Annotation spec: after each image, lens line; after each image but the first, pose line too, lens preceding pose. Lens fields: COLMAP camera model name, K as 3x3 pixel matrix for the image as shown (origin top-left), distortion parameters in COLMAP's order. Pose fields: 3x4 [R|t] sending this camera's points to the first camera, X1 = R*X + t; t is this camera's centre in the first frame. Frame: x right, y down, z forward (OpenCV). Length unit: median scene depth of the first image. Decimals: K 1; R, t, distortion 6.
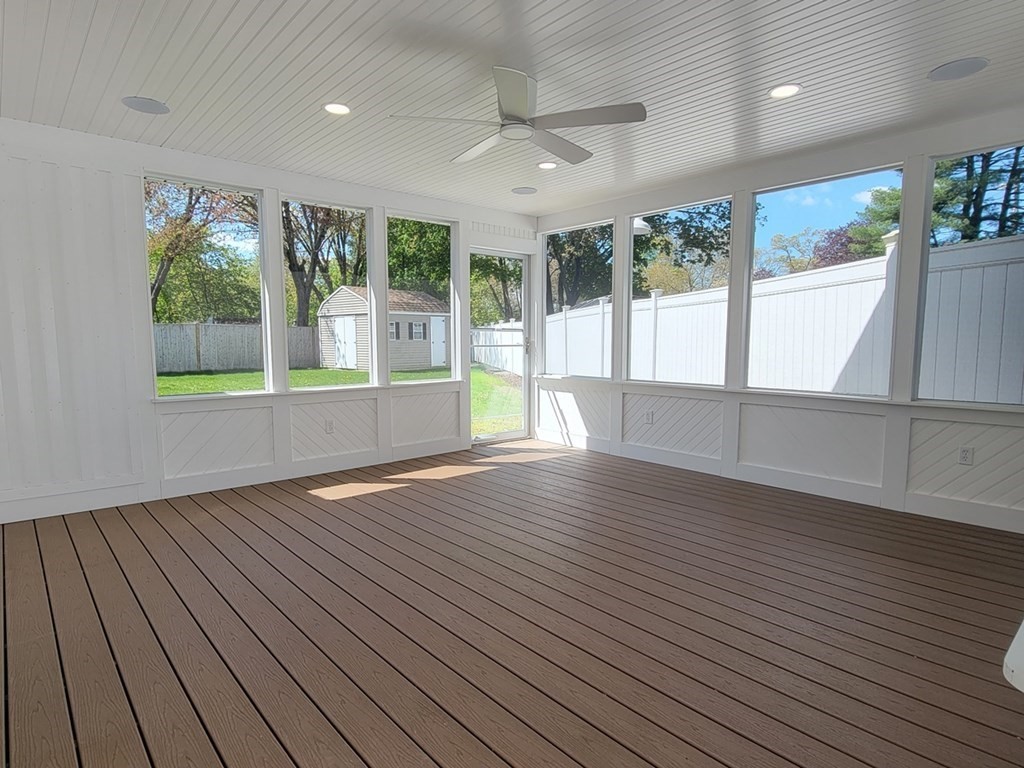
lens RADIAL K [[572.9, 0, 509.0], [0, 572.9, 398.2], [0, 0, 1]] dist [-0.001688, -0.000773]
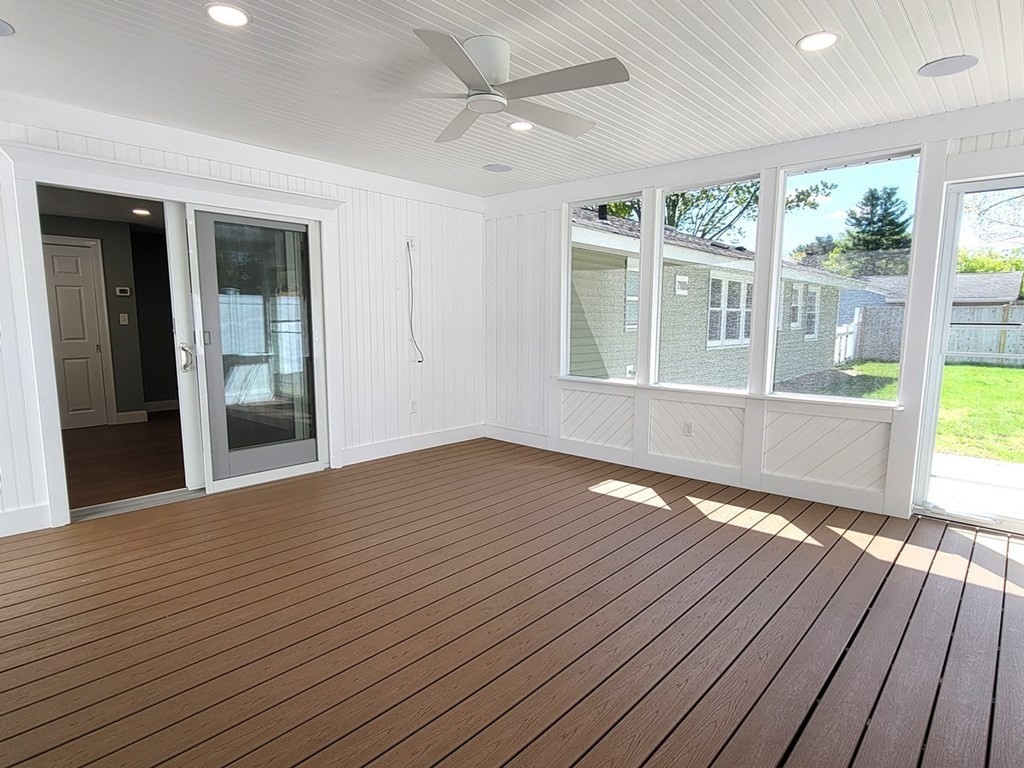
lens RADIAL K [[572.9, 0, 509.0], [0, 572.9, 398.2], [0, 0, 1]] dist [-0.001688, -0.000773]
pose [[0.113925, 0.138028, -0.983854, 0.639074], [-0.102916, 0.986614, 0.126498, -0.097778], [0.988144, 0.086844, 0.126605, 0.673716]]
